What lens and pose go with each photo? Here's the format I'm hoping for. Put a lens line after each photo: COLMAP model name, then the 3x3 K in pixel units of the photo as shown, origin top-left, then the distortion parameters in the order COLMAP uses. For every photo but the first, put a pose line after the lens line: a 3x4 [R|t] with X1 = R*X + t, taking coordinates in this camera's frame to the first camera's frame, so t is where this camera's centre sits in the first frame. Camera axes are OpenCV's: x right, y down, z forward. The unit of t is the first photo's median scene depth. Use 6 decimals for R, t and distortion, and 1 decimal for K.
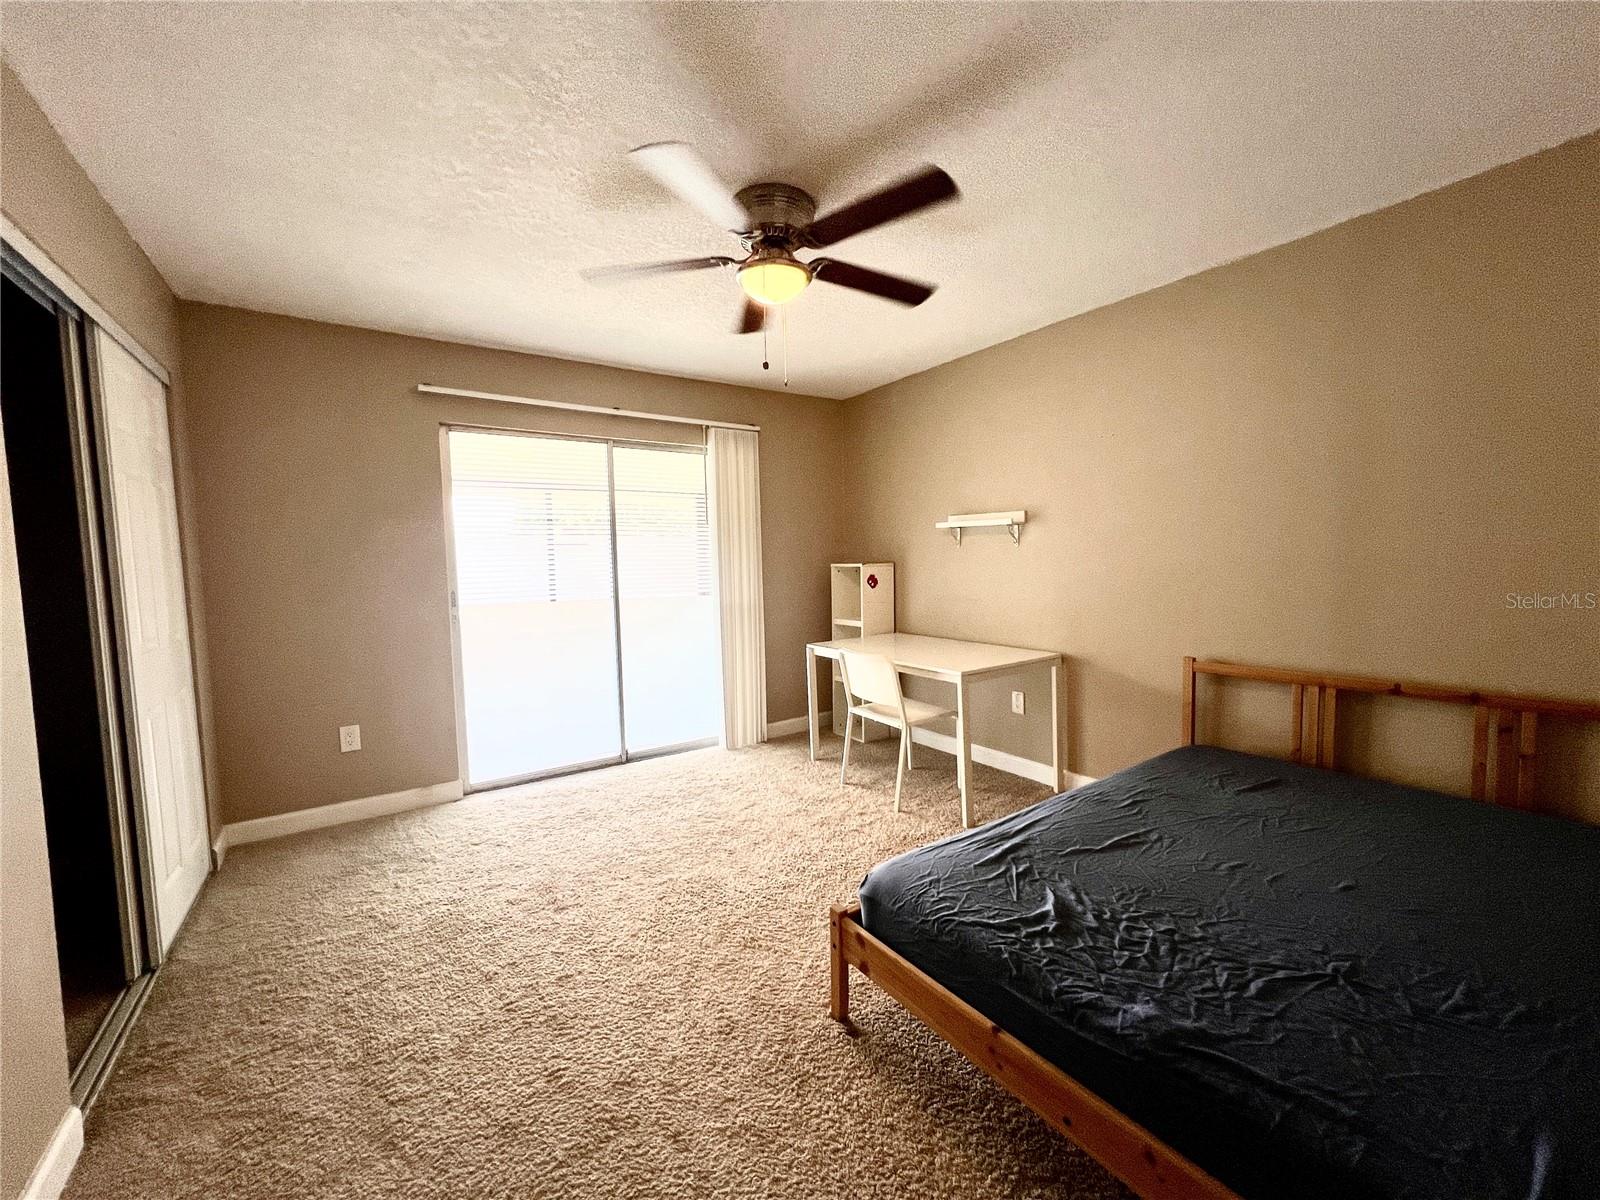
lens RADIAL K [[643.6, 0, 799.3], [0, 643.6, 614.4], [0, 0, 1]] dist [-0.002824, 0.000828]
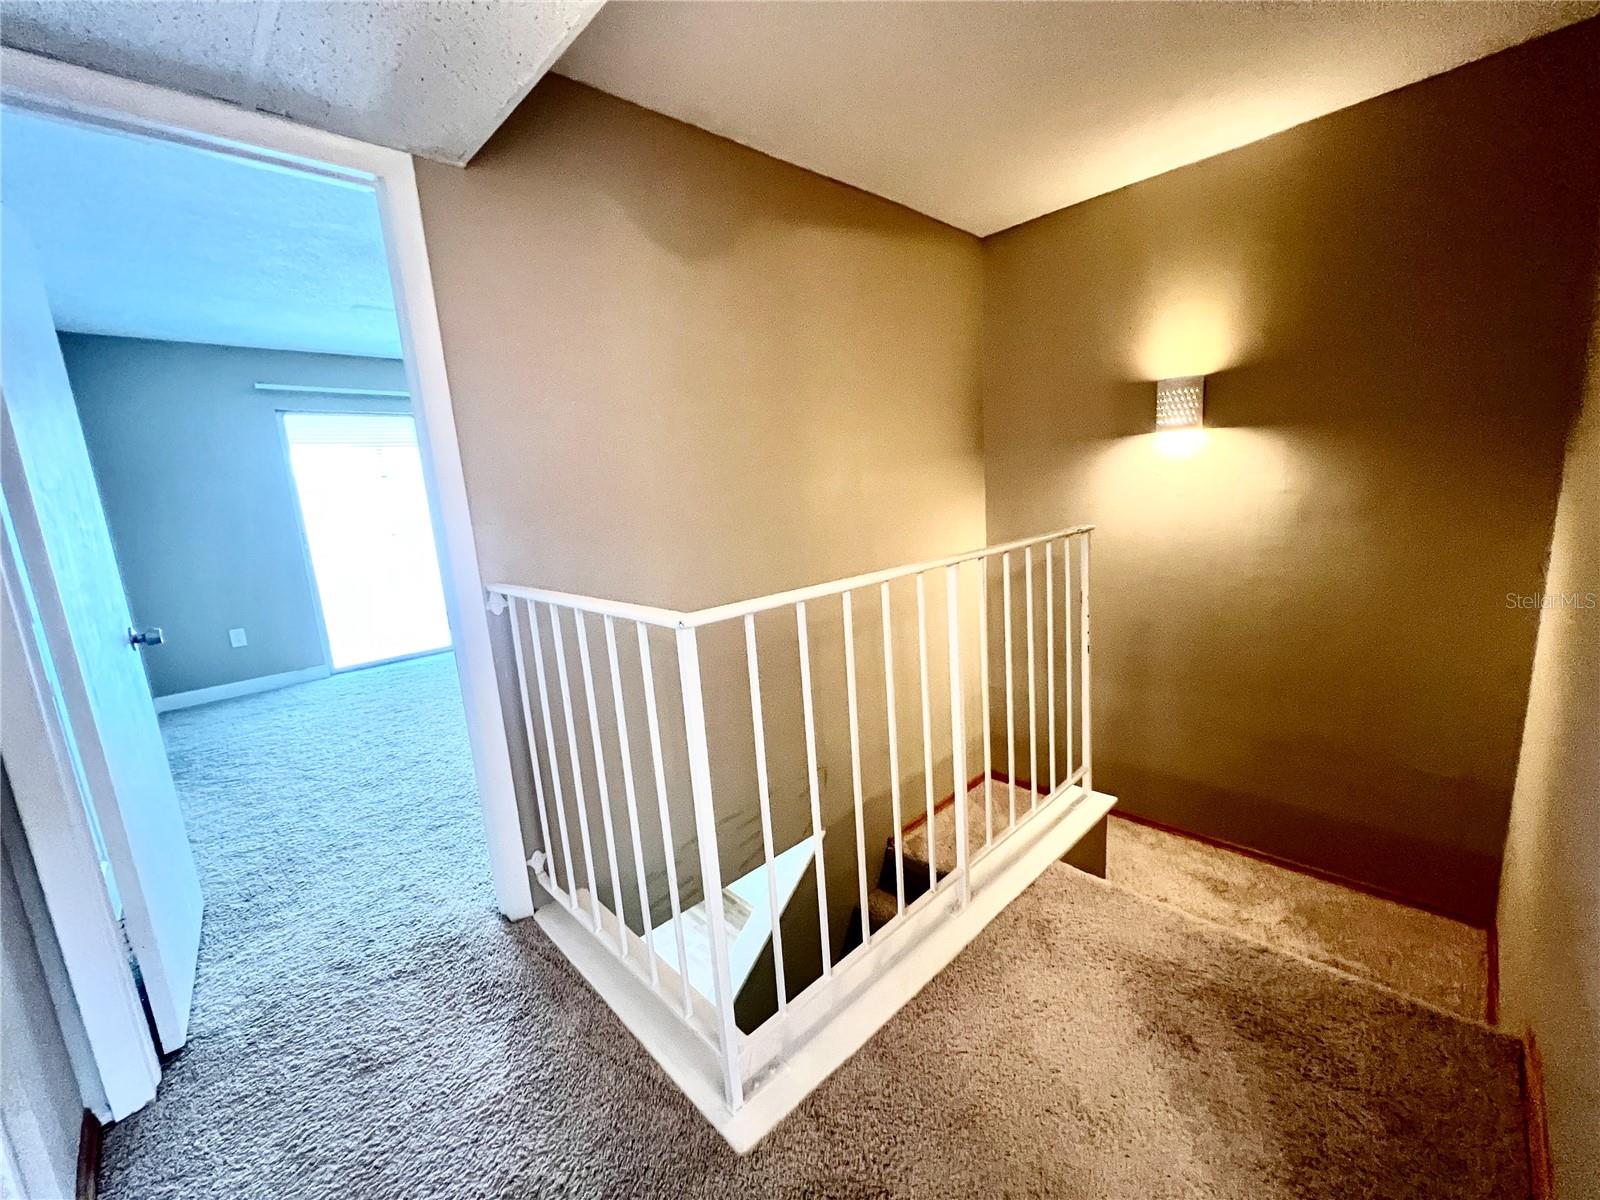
lens RADIAL K [[643.6, 0, 801.2], [0, 643.6, 602.5], [0, 0, 1]] dist [-0.002824, 0.000828]
pose [[0.984275, -0.075945, 0.159484, 0.315220], [0.060249, 0.993056, 0.101048, 0.043664], [-0.166051, -0.089850, 0.982015, -0.606426]]
